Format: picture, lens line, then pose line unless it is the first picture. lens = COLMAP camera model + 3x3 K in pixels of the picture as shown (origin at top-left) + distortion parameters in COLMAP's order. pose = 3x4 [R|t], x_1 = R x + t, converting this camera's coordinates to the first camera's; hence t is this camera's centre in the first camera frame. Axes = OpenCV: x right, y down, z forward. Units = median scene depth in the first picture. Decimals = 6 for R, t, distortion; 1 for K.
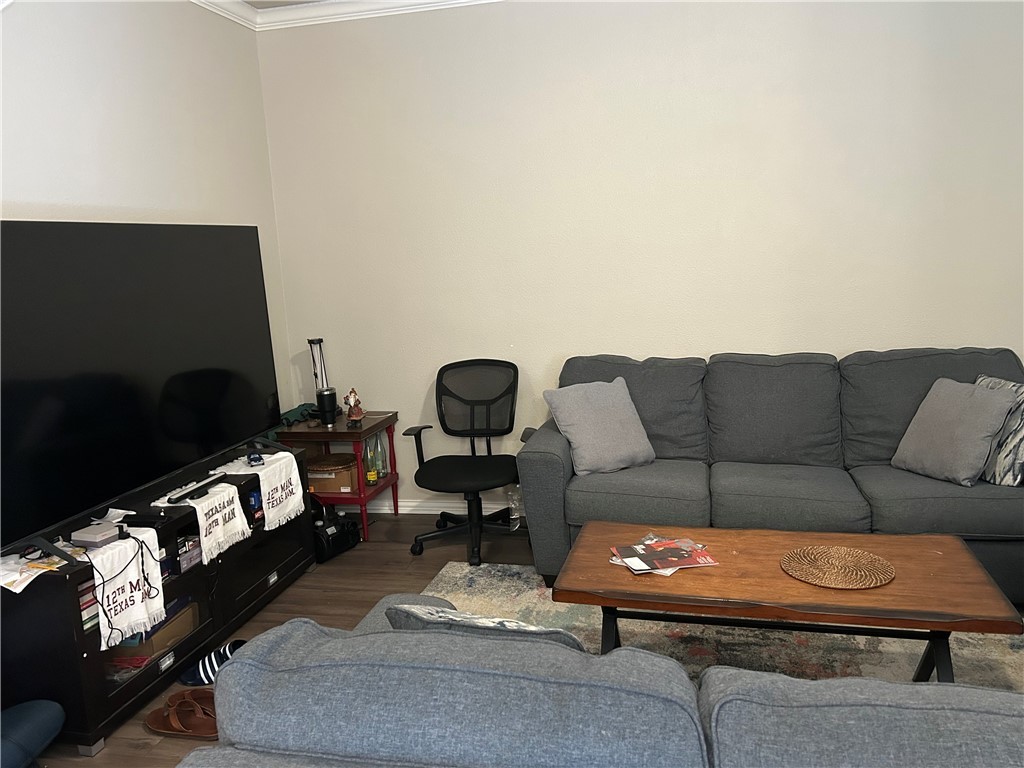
lens RADIAL K [[804.0, 0, 507.7], [0, 804.0, 382.6], [0, 0, 1]] dist [0.076223, -0.102652]
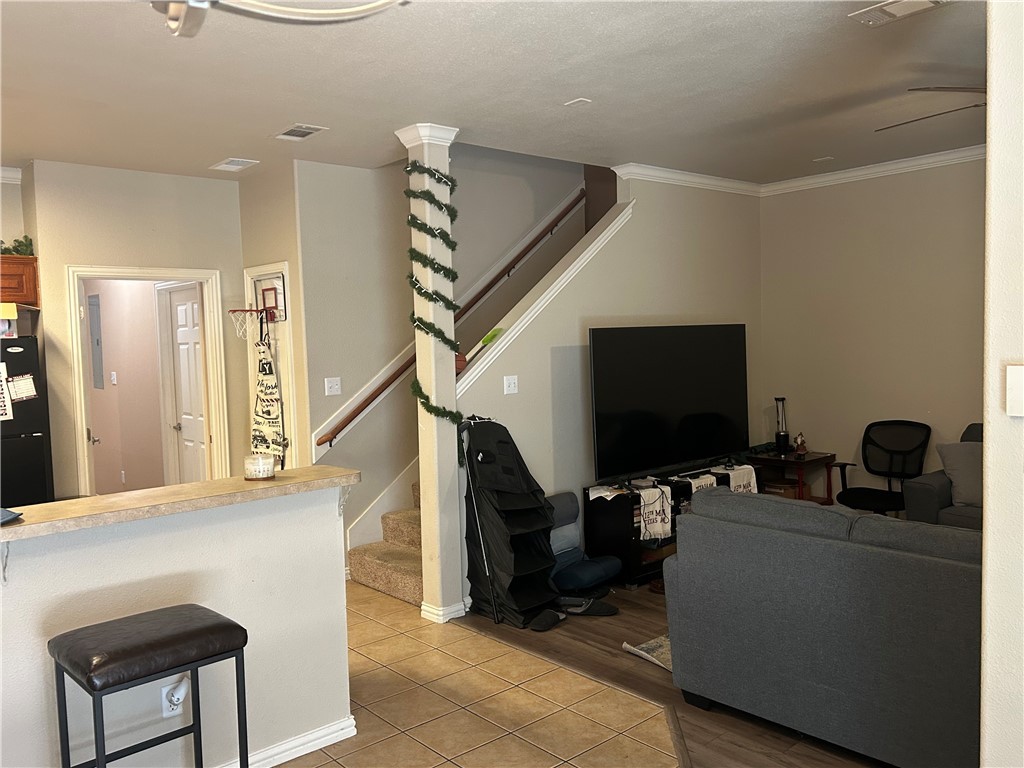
lens RADIAL K [[804.0, 0, 507.9], [0, 804.0, 385.4], [0, 0, 1]] dist [0.076223, -0.102652]
pose [[0.817676, 0.061278, -0.572408, 0.247262], [-0.108784, 0.992852, -0.049108, 0.062051], [0.565307, 0.102423, 0.818497, -0.602994]]
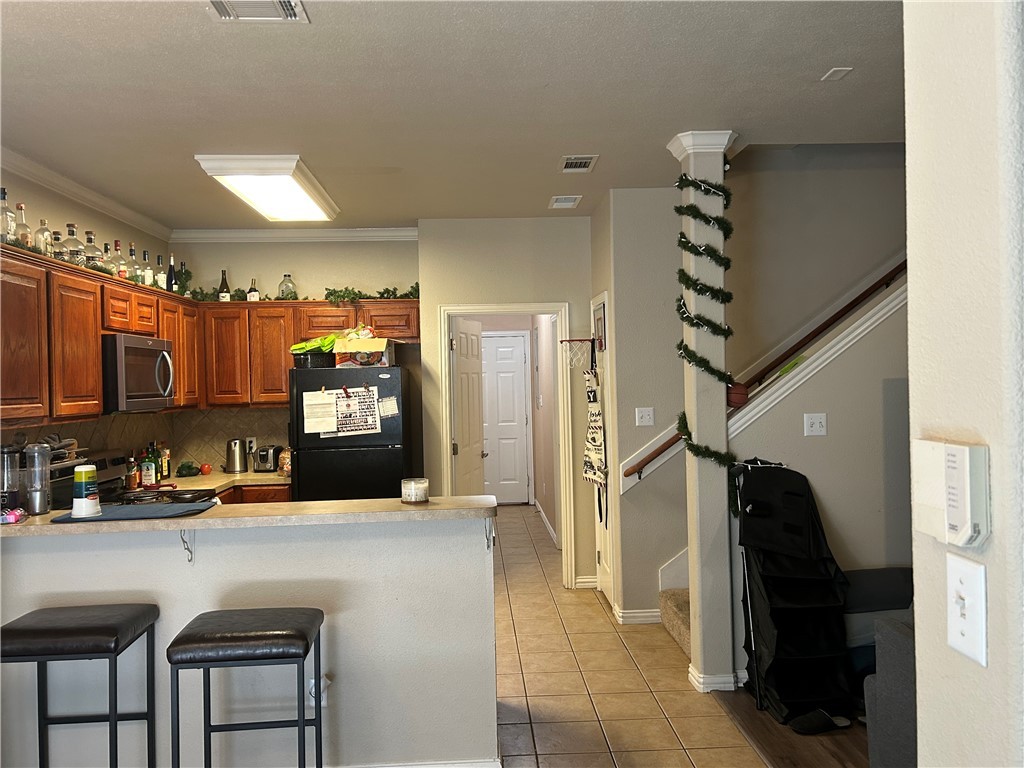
lens RADIAL K [[804.0, 0, 507.6], [0, 804.0, 384.1], [0, 0, 1]] dist [0.076223, -0.102652]
pose [[0.282239, 0.054186, -0.957813, 0.435286], [-0.152329, 0.988268, 0.011022, -0.010715], [0.947173, 0.142792, 0.287182, -0.215036]]
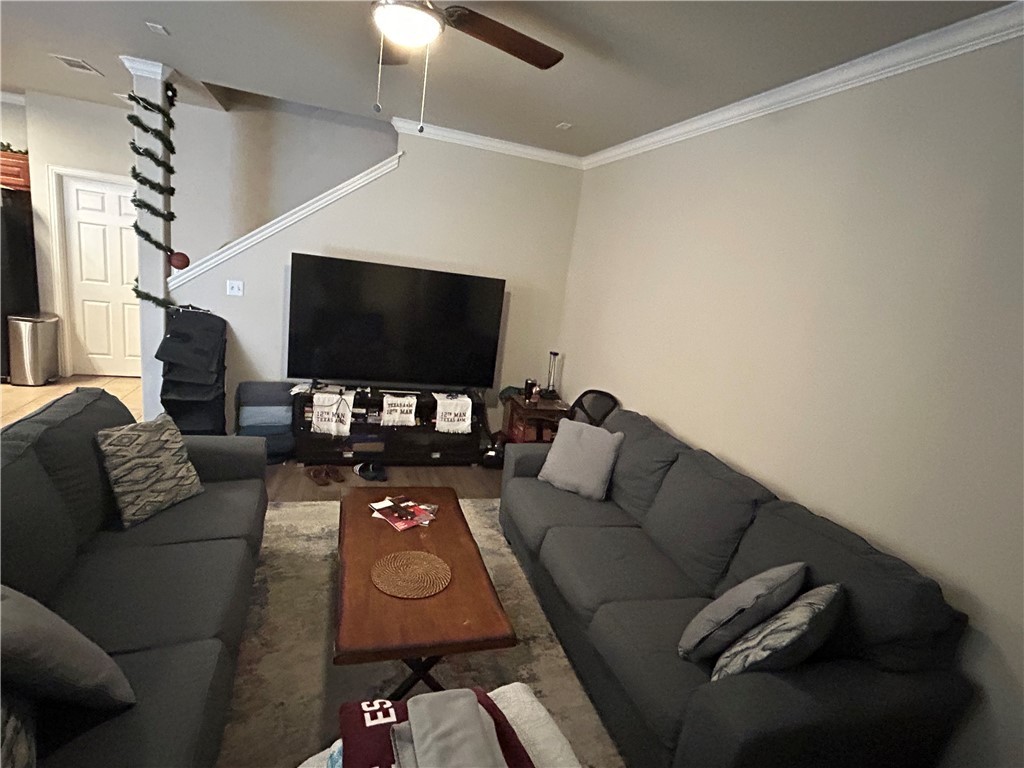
lens RADIAL K [[514.6, 0, 514.9], [0, 514.6, 385.4], [0, 0, 1]] dist [-0.002606, 0.002519]
pose [[0.518828, 0.306046, -0.798219, 0.743613], [-0.297893, 0.939922, 0.166751, -0.179036], [0.801297, 0.151269, 0.578827, 0.409021]]
